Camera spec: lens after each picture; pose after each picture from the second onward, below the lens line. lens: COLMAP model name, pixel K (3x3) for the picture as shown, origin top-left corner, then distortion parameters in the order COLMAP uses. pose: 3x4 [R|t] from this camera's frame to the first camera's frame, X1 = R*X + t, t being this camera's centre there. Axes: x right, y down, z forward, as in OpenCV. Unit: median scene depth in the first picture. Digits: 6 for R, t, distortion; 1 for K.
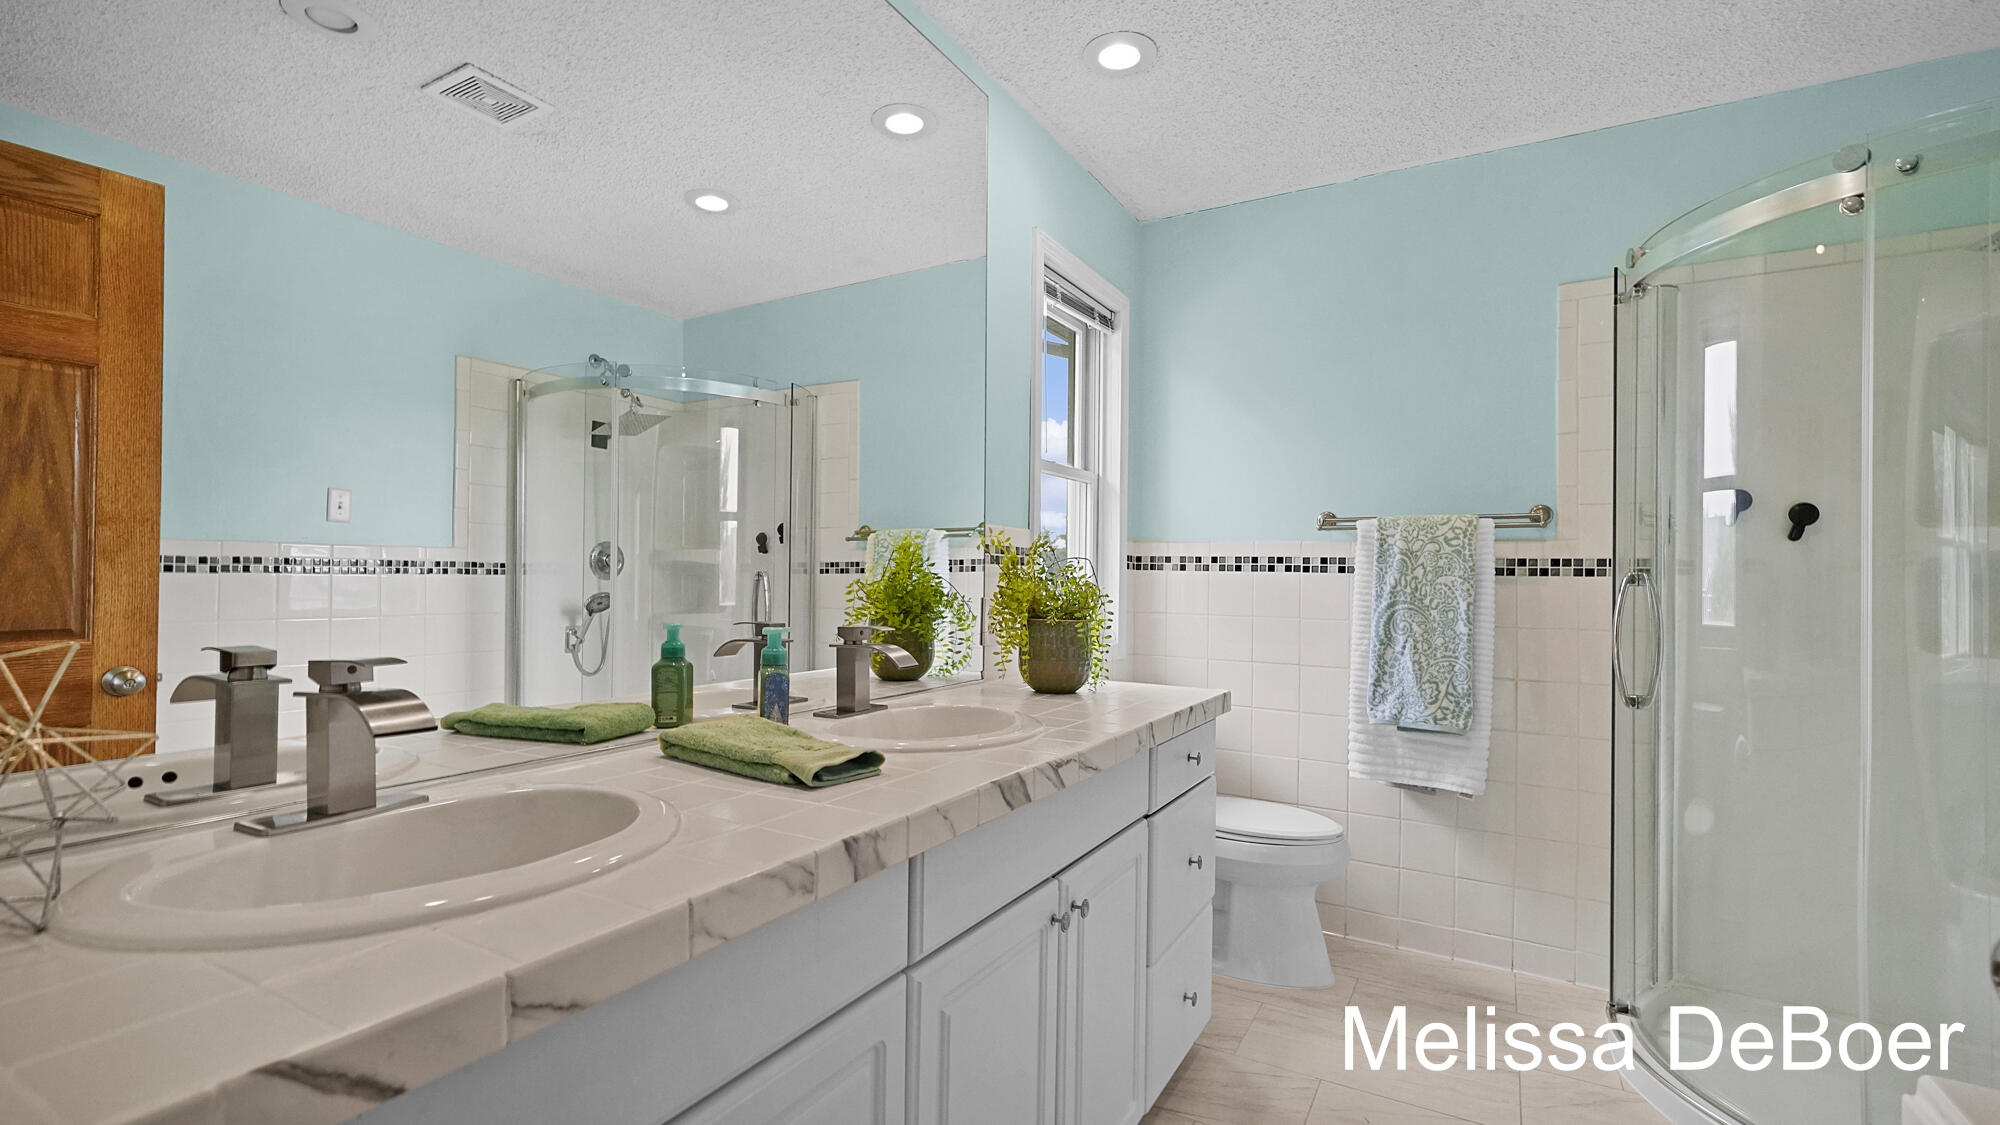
lens RADIAL K [[880.0, 0, 999.0], [0, 880.0, 565.9], [0, 0, 1]] dist [0.001605, 0.000188]
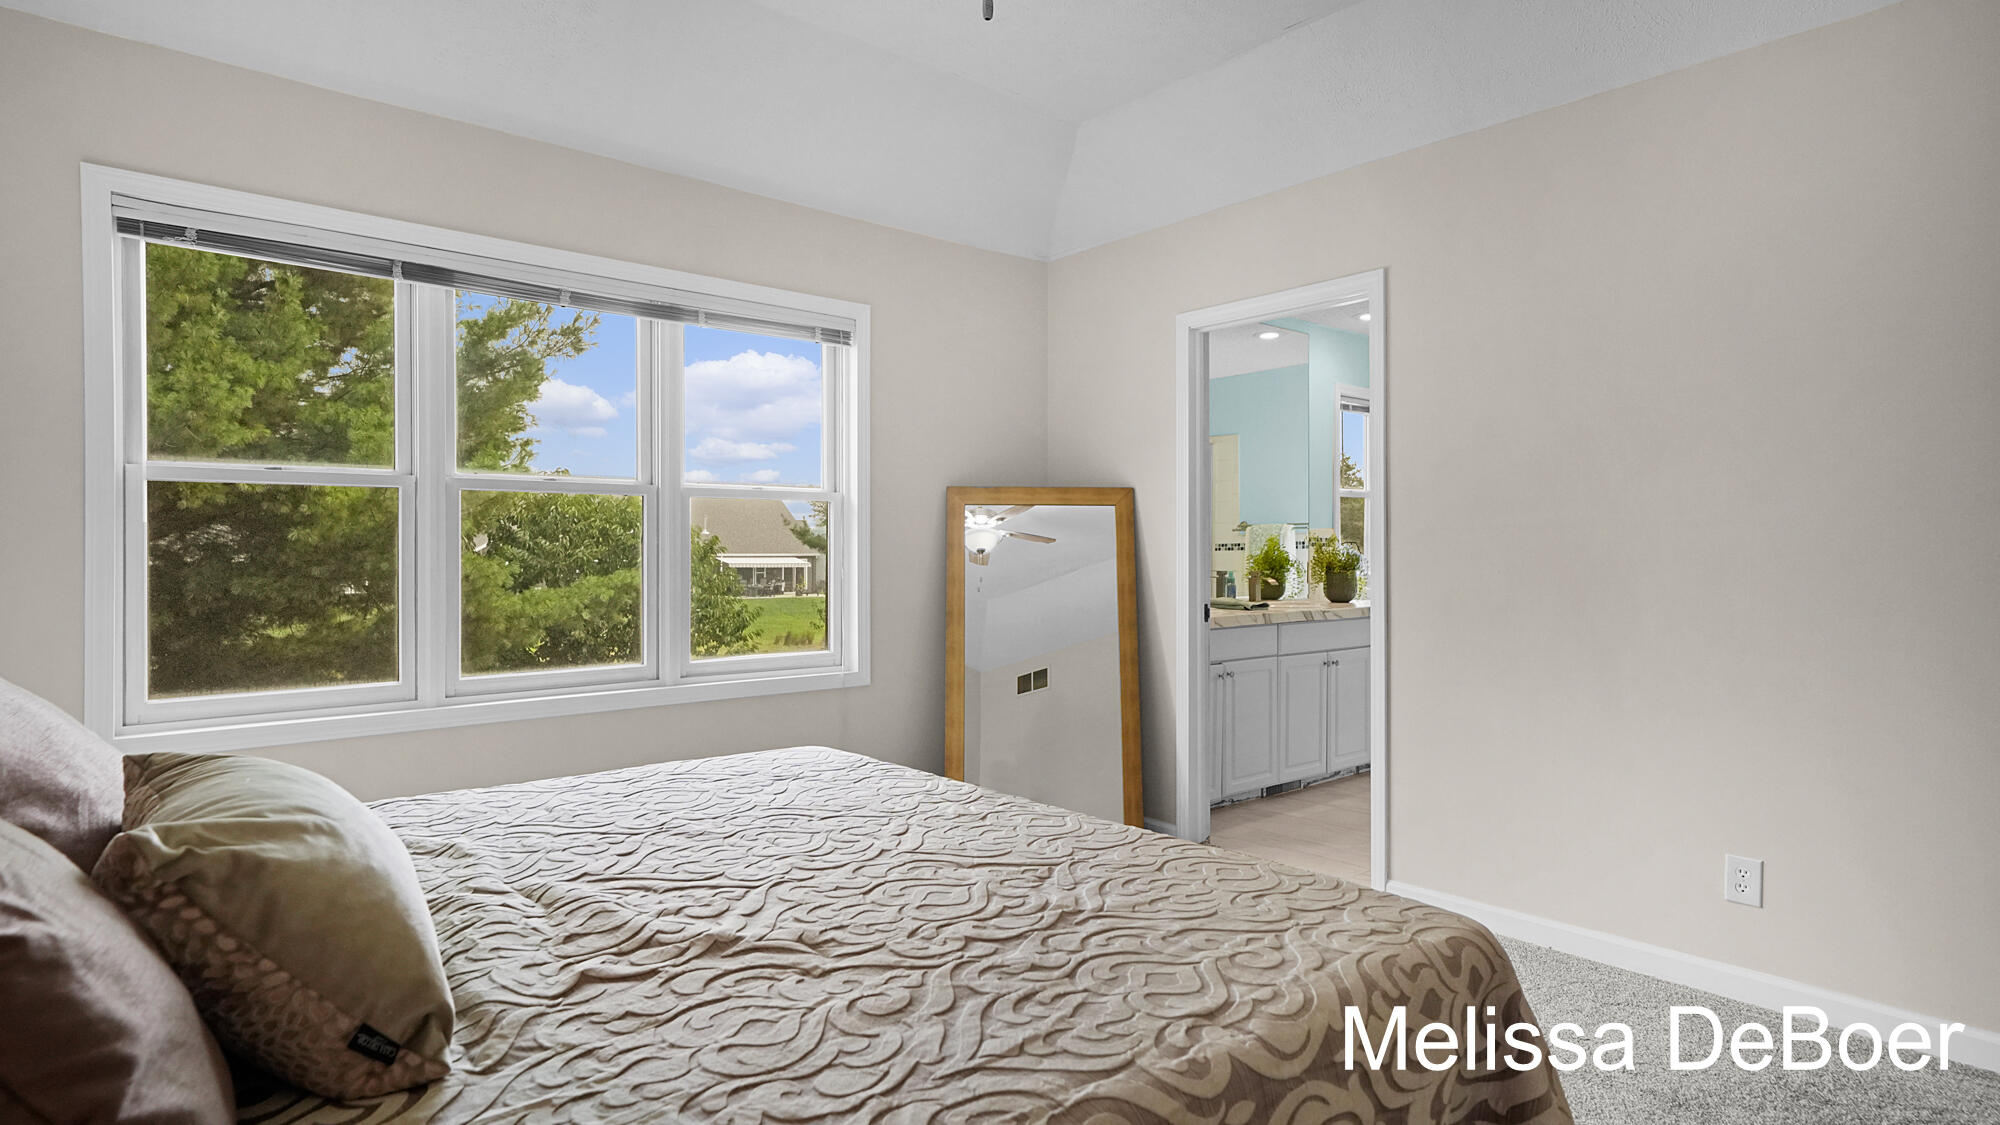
lens RADIAL K [[1064.5, 0, 995.4], [0, 1064.5, 551.4], [0, 0, 1]] dist [-0.003804, -0.000032]
pose [[0.939766, -0.009417, -0.341690, 0.236662], [0.013279, 0.999872, 0.008965, -0.035327], [0.341561, -0.012963, 0.939770, -2.684403]]
